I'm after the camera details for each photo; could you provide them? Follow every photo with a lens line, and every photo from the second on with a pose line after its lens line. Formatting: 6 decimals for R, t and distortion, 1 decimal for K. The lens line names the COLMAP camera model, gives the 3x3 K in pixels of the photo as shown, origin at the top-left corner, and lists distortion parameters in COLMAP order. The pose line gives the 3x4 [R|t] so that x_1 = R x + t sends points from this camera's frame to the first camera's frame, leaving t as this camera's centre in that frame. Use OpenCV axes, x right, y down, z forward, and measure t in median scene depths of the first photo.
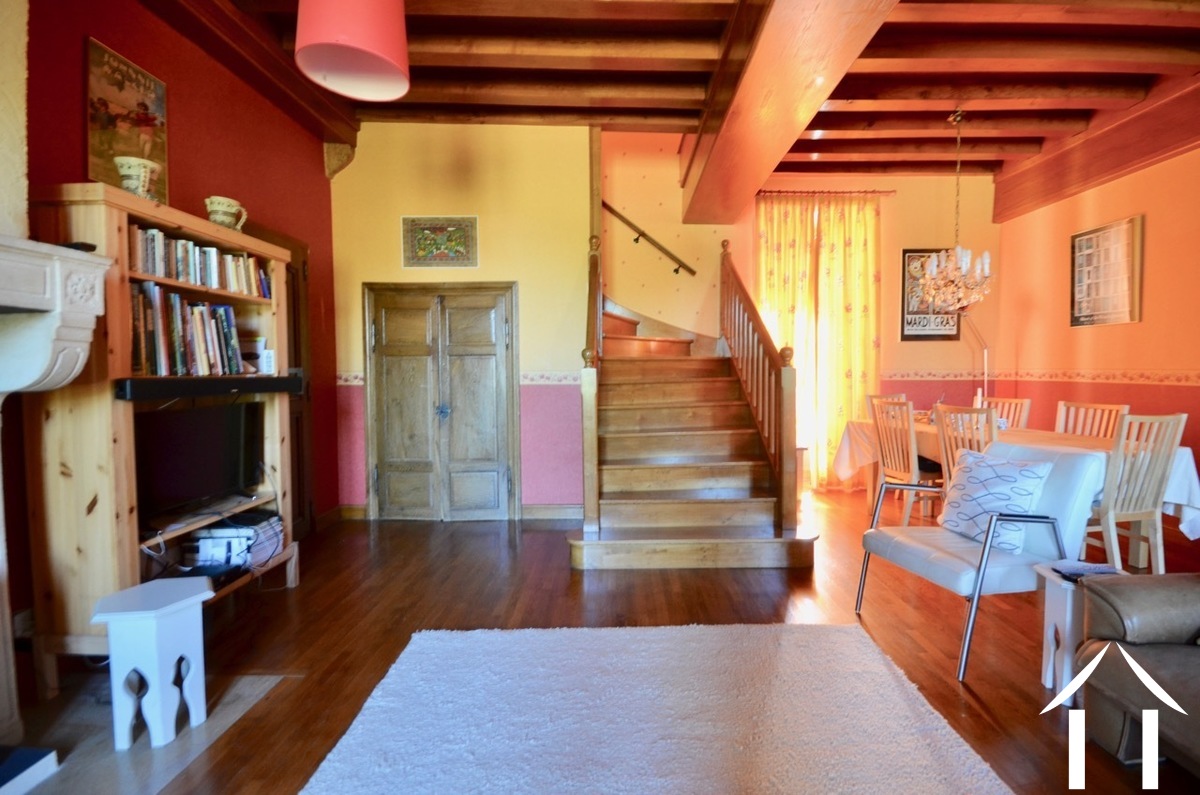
lens RADIAL K [[535.8, 0, 599.6], [0, 535.8, 377.9], [0, 0, 1]] dist [0.003806, 0.001248]
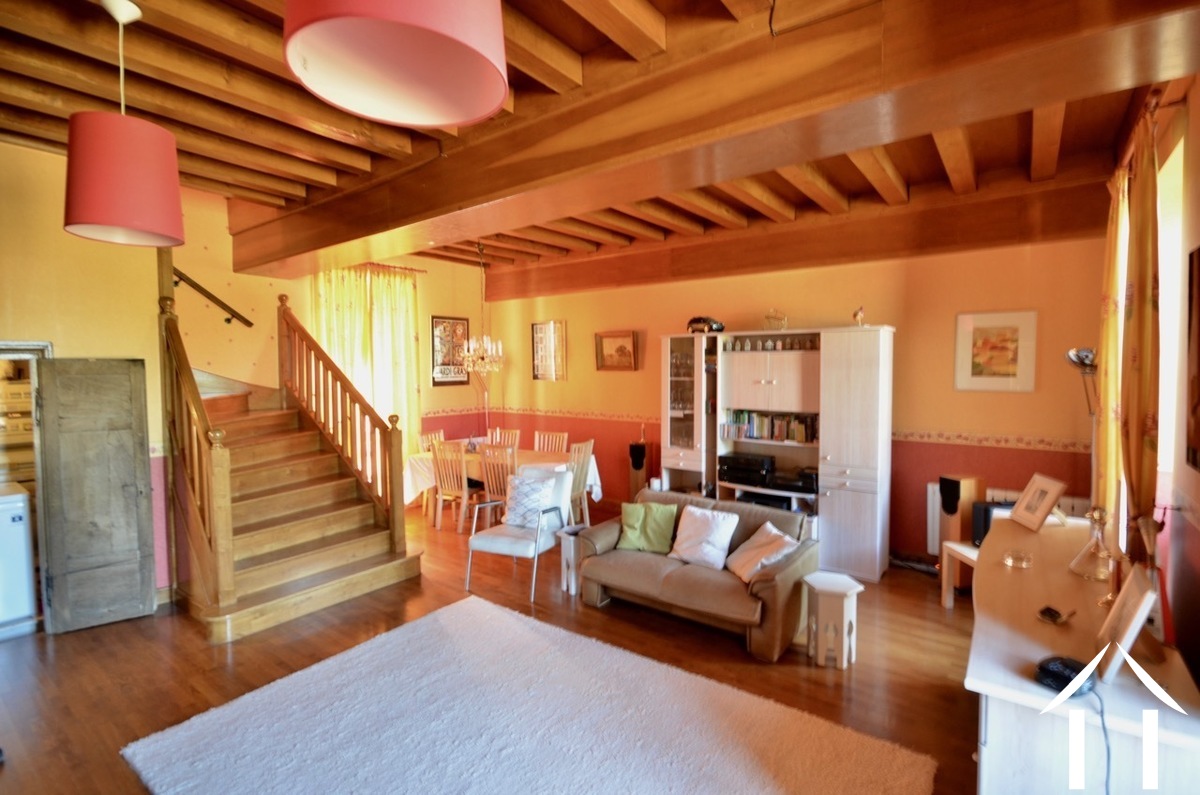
lens RADIAL K [[562.1, 0, 600.0], [0, 562.1, 390.9], [0, 0, 1]] dist [0.003124, 0.000701]
pose [[0.619446, -0.040919, 0.783972, -0.328473], [0.033985, 0.999102, 0.025295, -0.105171], [-0.784303, 0.010974, 0.620281, -0.198557]]
